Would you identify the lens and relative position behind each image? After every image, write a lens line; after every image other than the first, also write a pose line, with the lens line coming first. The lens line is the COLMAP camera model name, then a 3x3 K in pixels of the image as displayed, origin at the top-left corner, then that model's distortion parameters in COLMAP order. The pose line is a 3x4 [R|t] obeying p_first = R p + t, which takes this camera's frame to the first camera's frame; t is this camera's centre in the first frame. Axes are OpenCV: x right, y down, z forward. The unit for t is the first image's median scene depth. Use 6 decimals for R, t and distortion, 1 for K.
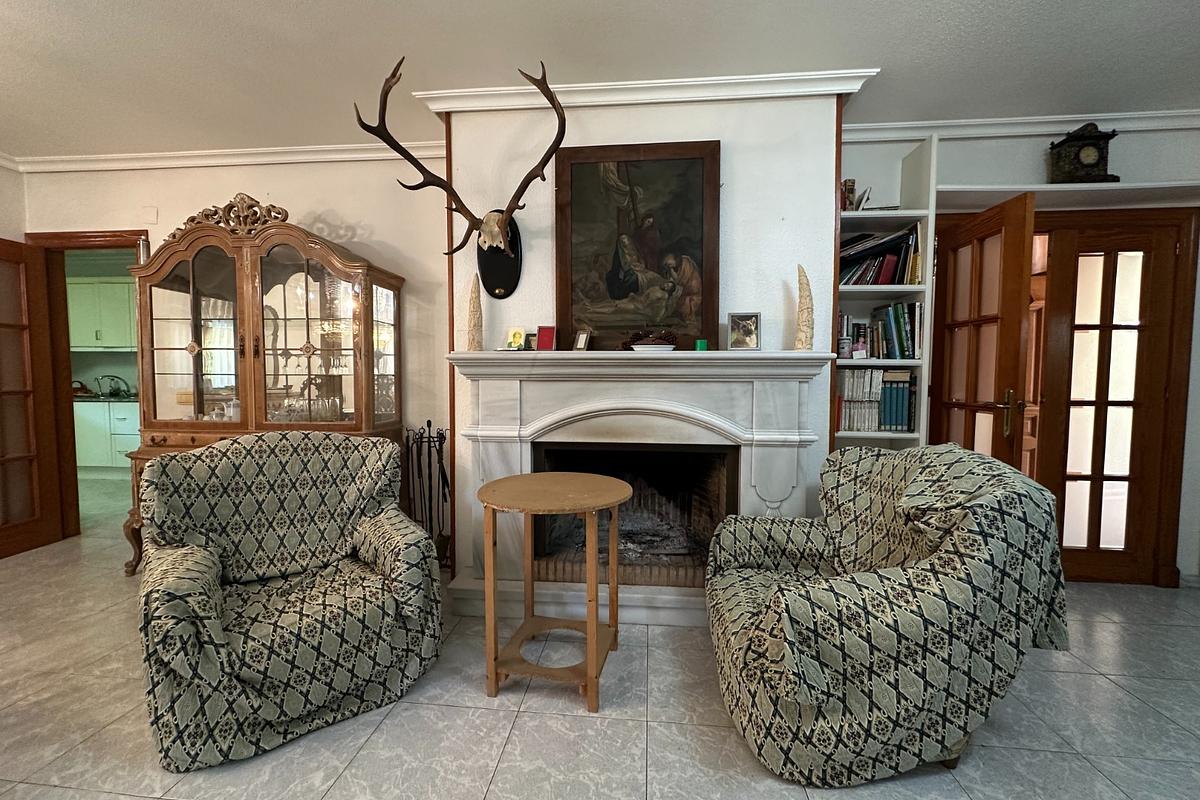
lens RADIAL K [[474.8, 0, 604.0], [0, 474.8, 397.8], [0, 0, 1]] dist [0.000698, 0.000336]
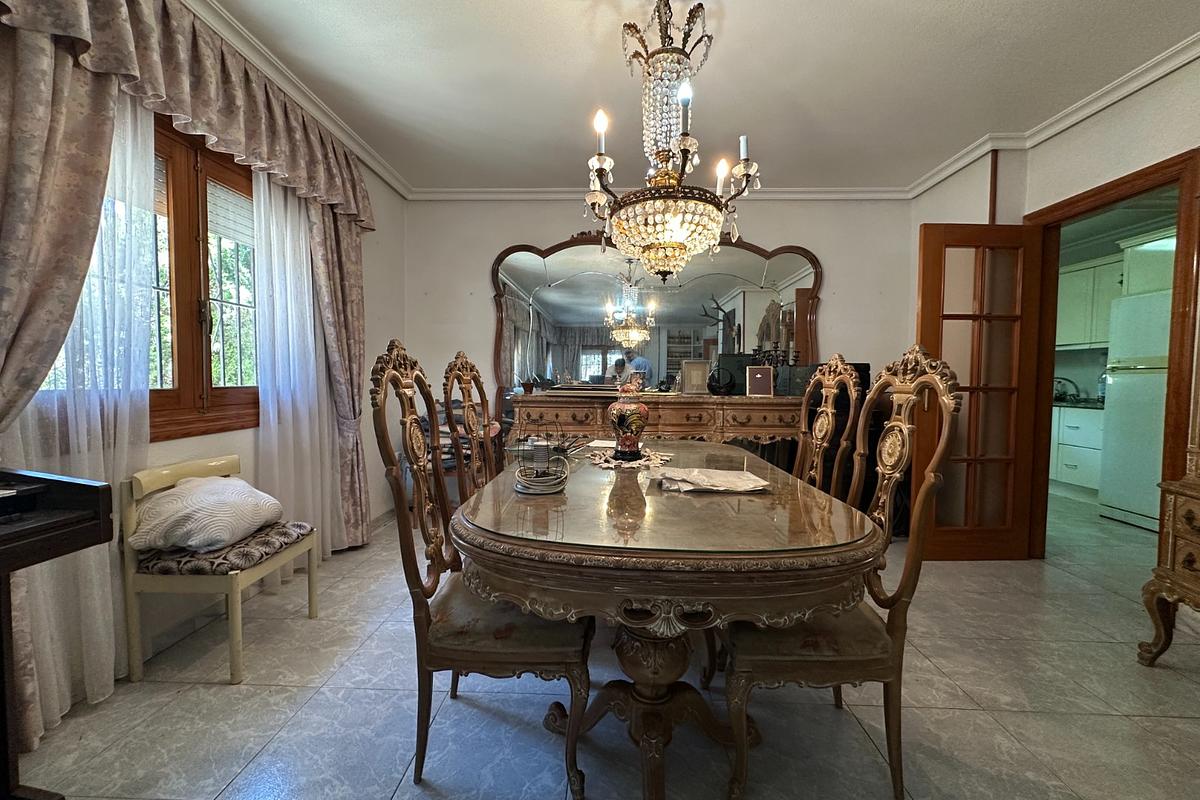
lens RADIAL K [[474.8, 0, 604.0], [0, 474.8, 397.8], [0, 0, 1]] dist [0.000698, 0.000336]
pose [[0.069354, 0.039078, -0.996826, -0.346812], [-0.059897, 0.997593, 0.034940, 0.018563], [0.995792, 0.057284, 0.071527, 0.151412]]
